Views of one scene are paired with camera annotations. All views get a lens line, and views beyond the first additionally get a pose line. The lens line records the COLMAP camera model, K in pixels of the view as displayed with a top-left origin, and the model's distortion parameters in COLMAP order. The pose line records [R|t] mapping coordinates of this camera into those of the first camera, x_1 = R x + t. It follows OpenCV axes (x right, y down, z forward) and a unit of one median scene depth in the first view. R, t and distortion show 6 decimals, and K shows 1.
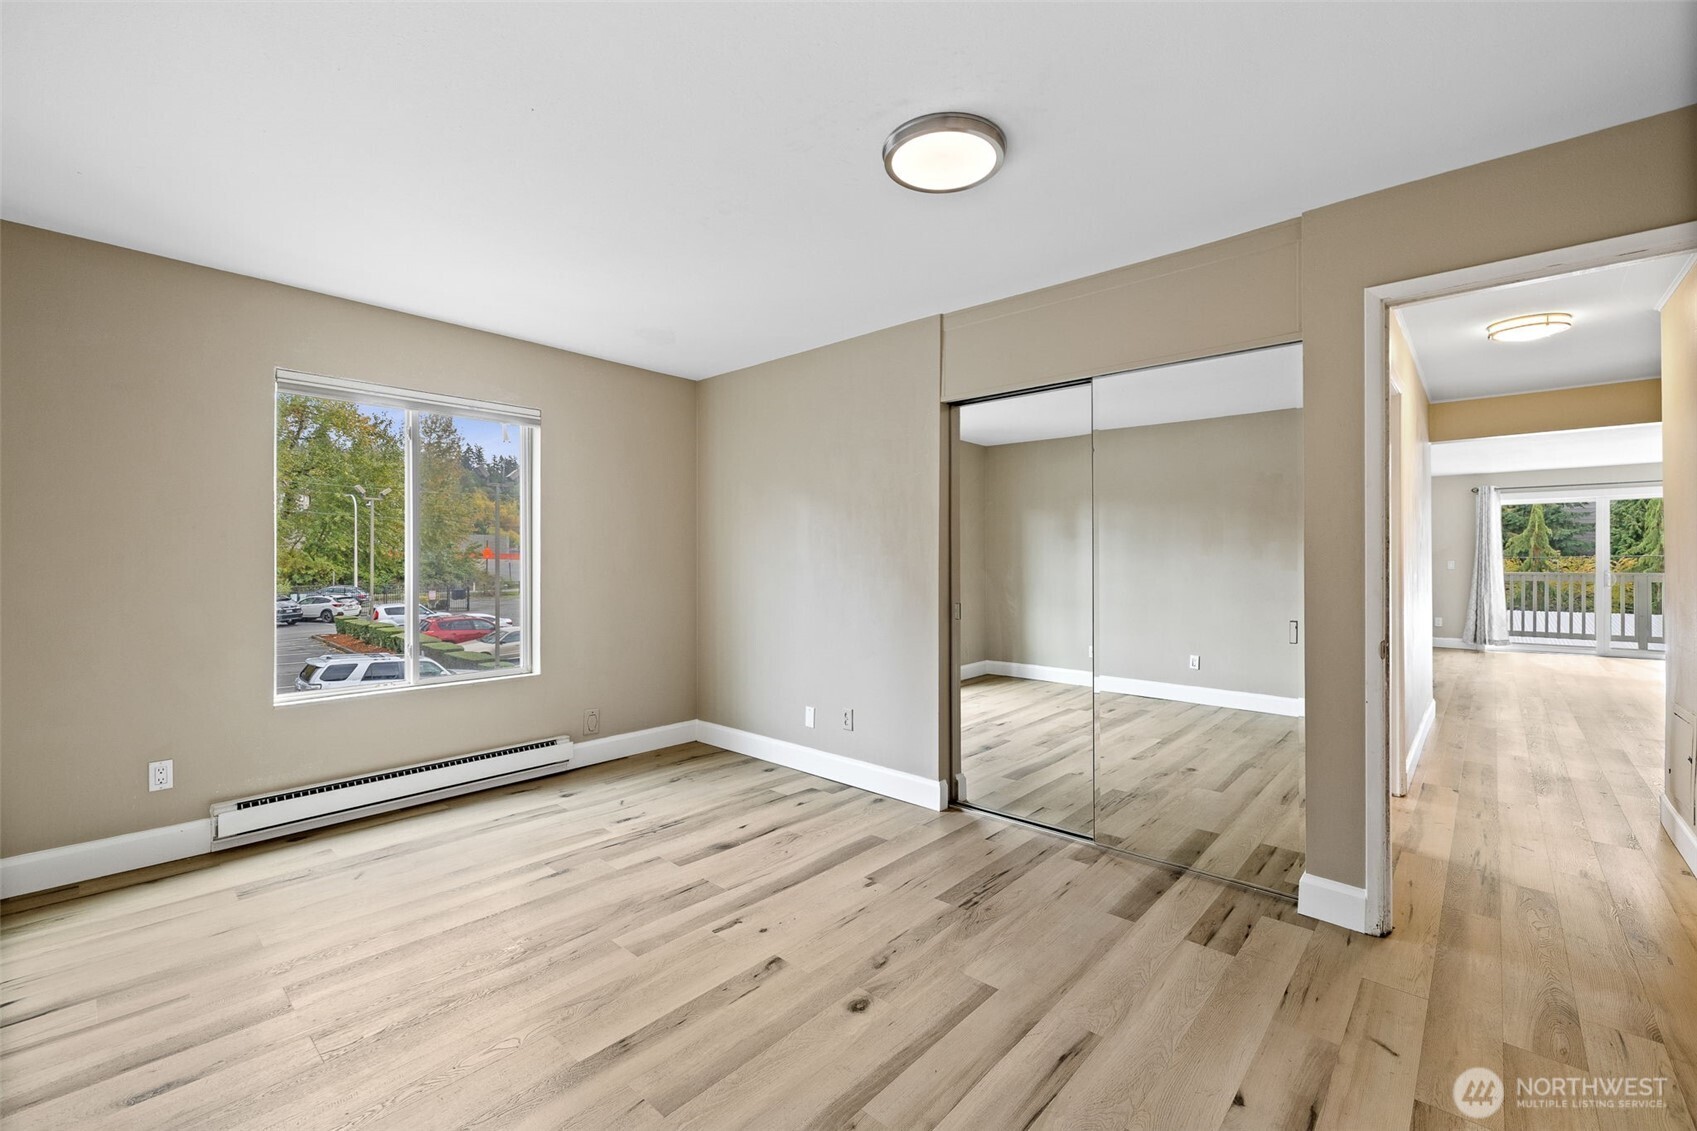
lens RADIAL K [[715.7, 0, 846.5], [0, 715.7, 556.5], [0, 0, 1]] dist [0.000944, 0.000034]
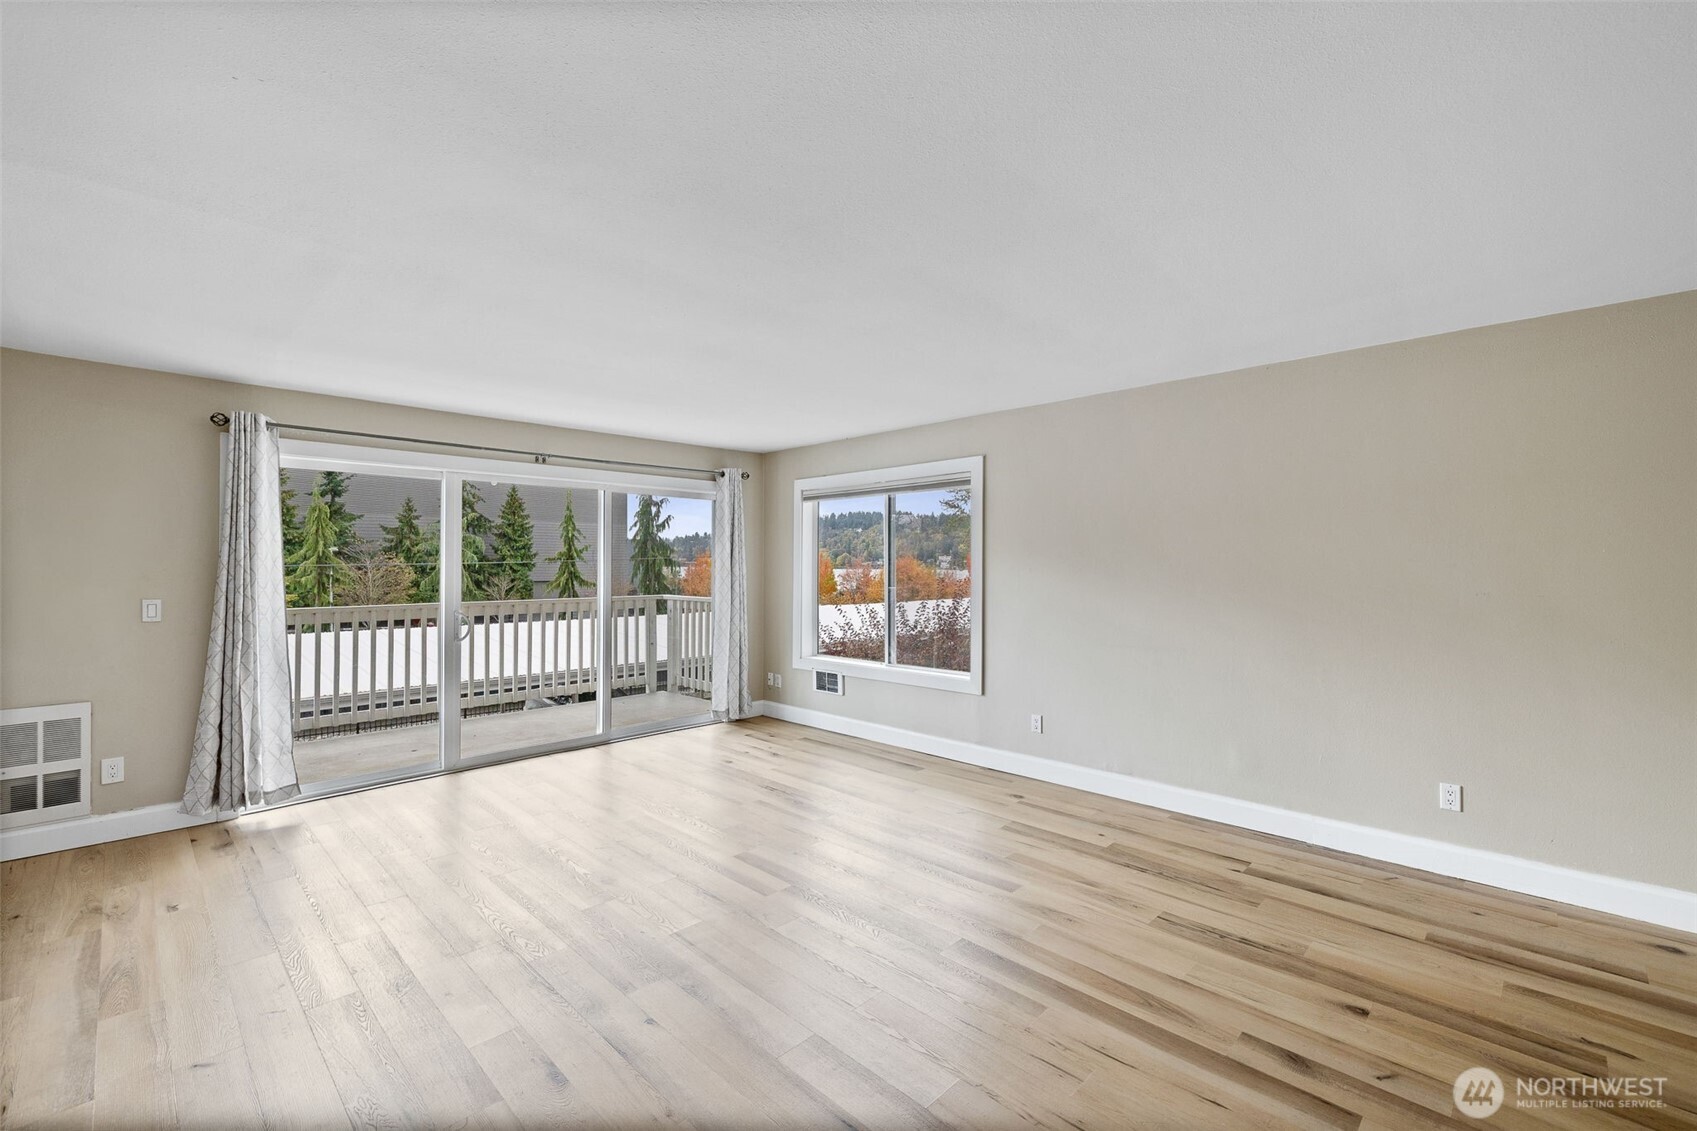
lens RADIAL K [[715.7, 0, 846.5], [0, 715.7, 556.5], [0, 0, 1]] dist [0.000944, 0.000034]
pose [[0.099786, 0.008884, 0.994969, 0.520005], [-0.004913, 0.999952, -0.008435, -0.015382], [-0.994997, -0.004047, 0.099825, 0.617305]]
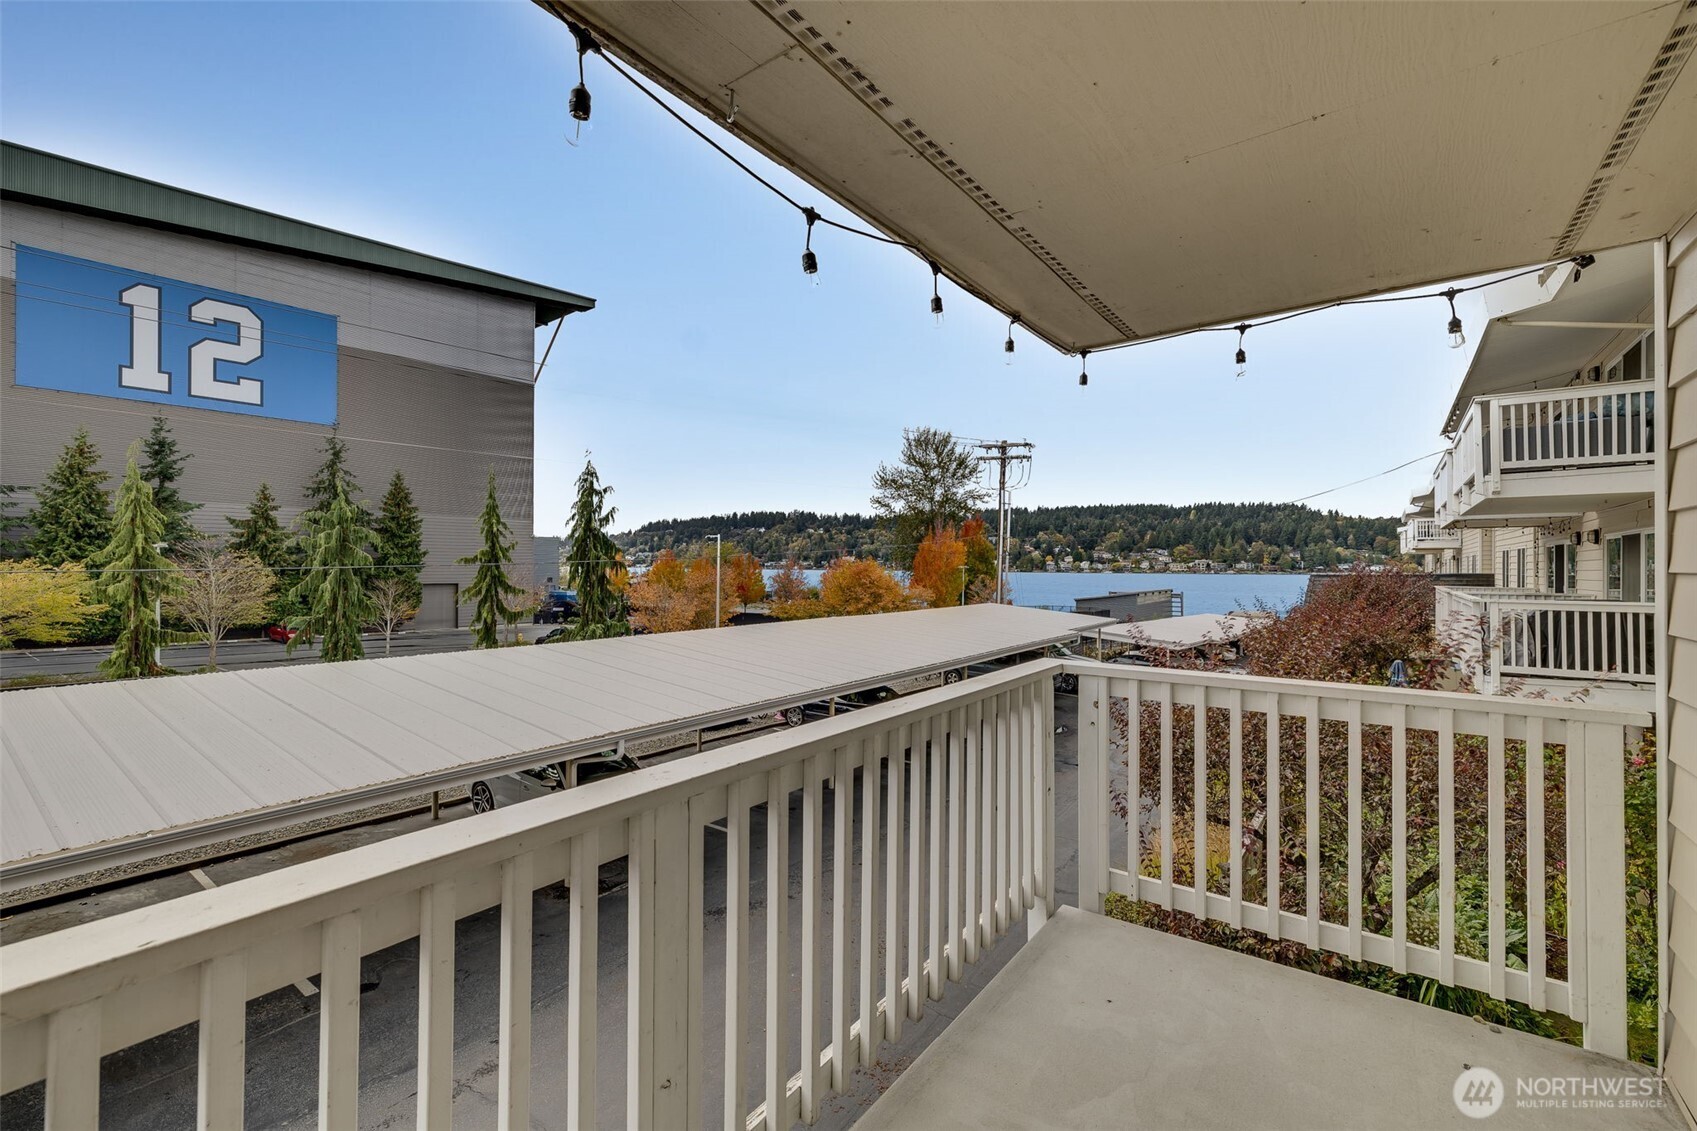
lens RADIAL K [[715.7, 0, 846.5], [0, 715.7, 556.5], [0, 0, 1]] dist [0.000944, 0.000034]
pose [[-0.039994, 0.009322, 0.999156, 0.608034], [-0.007968, 0.999922, -0.009648, -0.016511], [-0.999168, -0.008347, -0.039916, 0.693207]]
